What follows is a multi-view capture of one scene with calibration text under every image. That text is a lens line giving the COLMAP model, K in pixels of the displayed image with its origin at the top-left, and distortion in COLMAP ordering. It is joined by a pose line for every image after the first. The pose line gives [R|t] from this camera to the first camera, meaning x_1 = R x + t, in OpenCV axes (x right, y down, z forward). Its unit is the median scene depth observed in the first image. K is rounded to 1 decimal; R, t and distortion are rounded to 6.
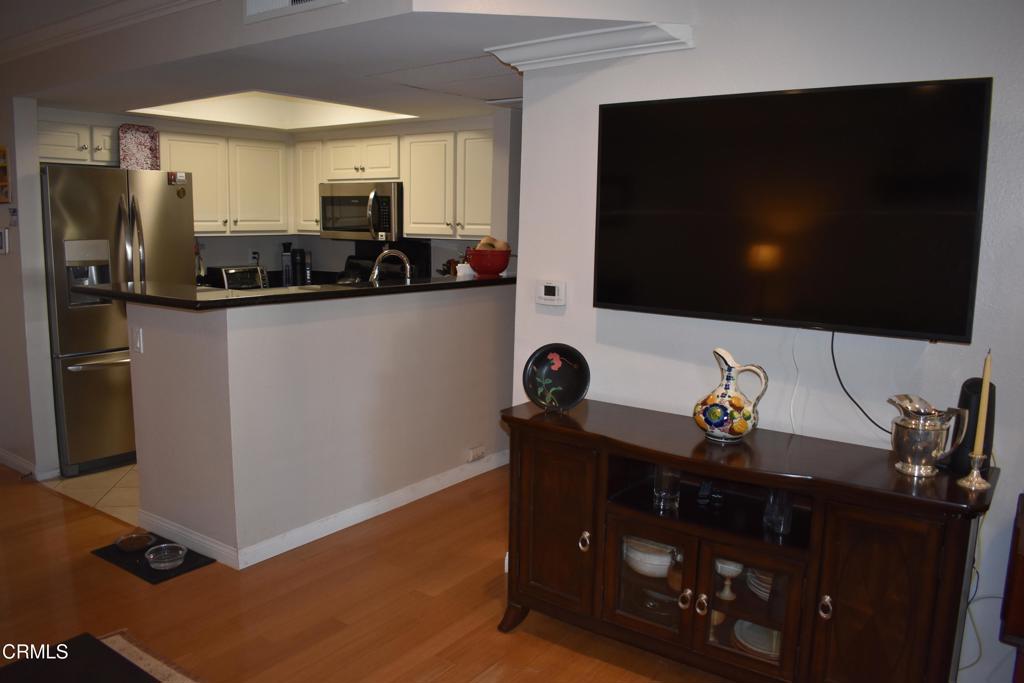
lens RADIAL K [[800.9, 0, 517.3], [0, 800.9, 342.0], [0, 0, 1]] dist [-0.094632, 0.016517]
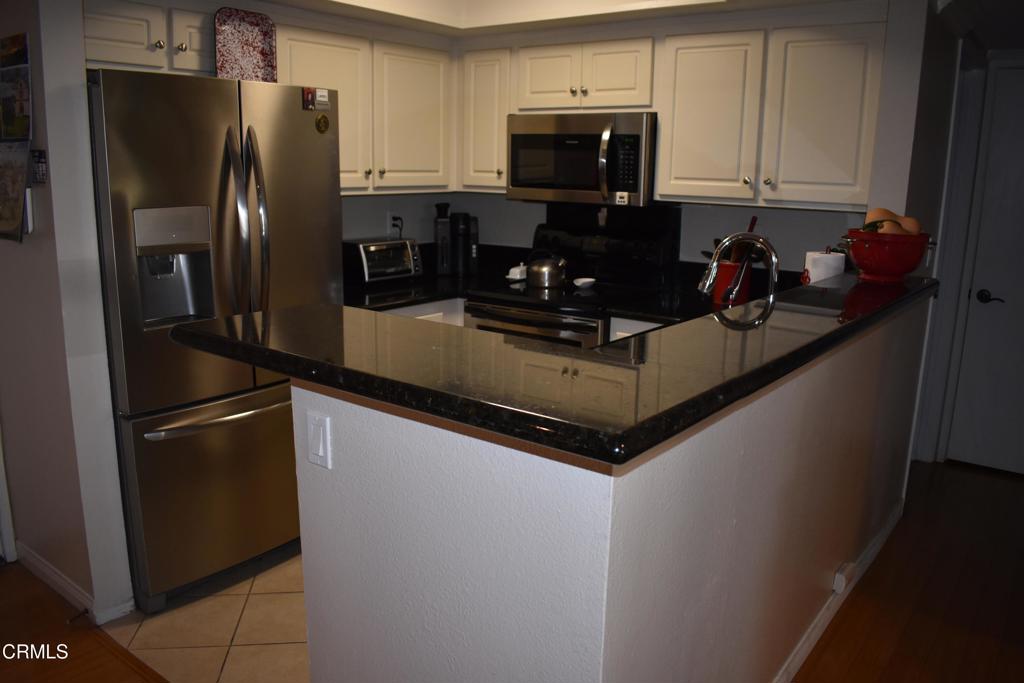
lens RADIAL K [[800.9, 0, 517.3], [0, 800.9, 342.0], [0, 0, 1]] dist [-0.094632, 0.016517]
pose [[0.999407, 0.009692, -0.033031, -0.238991], [-0.007529, 0.997858, 0.064984, -0.060923], [0.033590, -0.064697, 0.997339, 0.368214]]
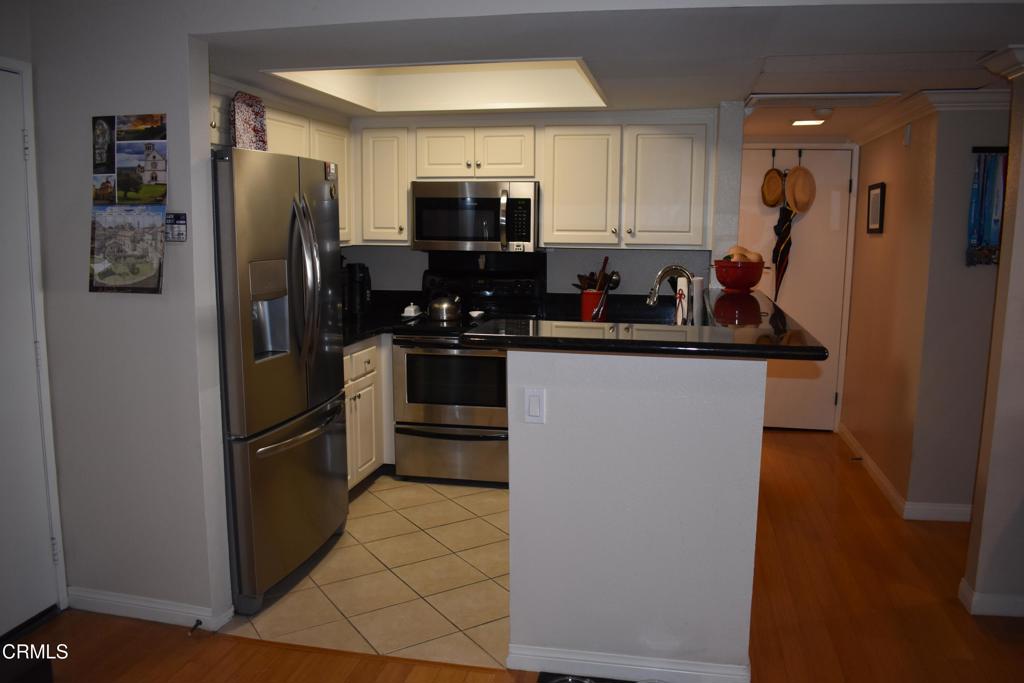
lens RADIAL K [[800.9, 0, 517.3], [0, 800.9, 342.0], [0, 0, 1]] dist [-0.094632, 0.016517]
pose [[0.918723, -0.068072, 0.388990, -0.520012], [0.067347, 0.997609, 0.015517, -0.047526], [-0.389117, 0.011941, 0.921111, 0.239796]]
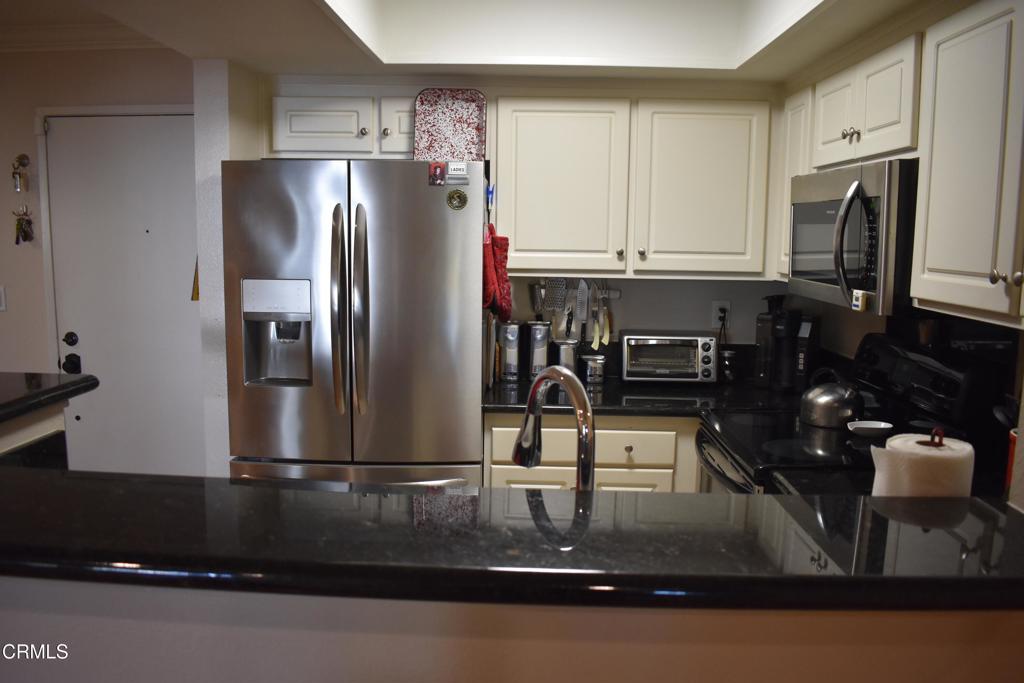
lens RADIAL K [[800.9, 0, 517.3], [0, 800.9, 342.0], [0, 0, 1]] dist [-0.094632, 0.016517]
pose [[0.553280, 0.106340, -0.826180, 0.060188], [-0.132374, 0.990439, 0.038833, -0.109319], [0.822410, 0.087879, 0.562067, 0.671532]]
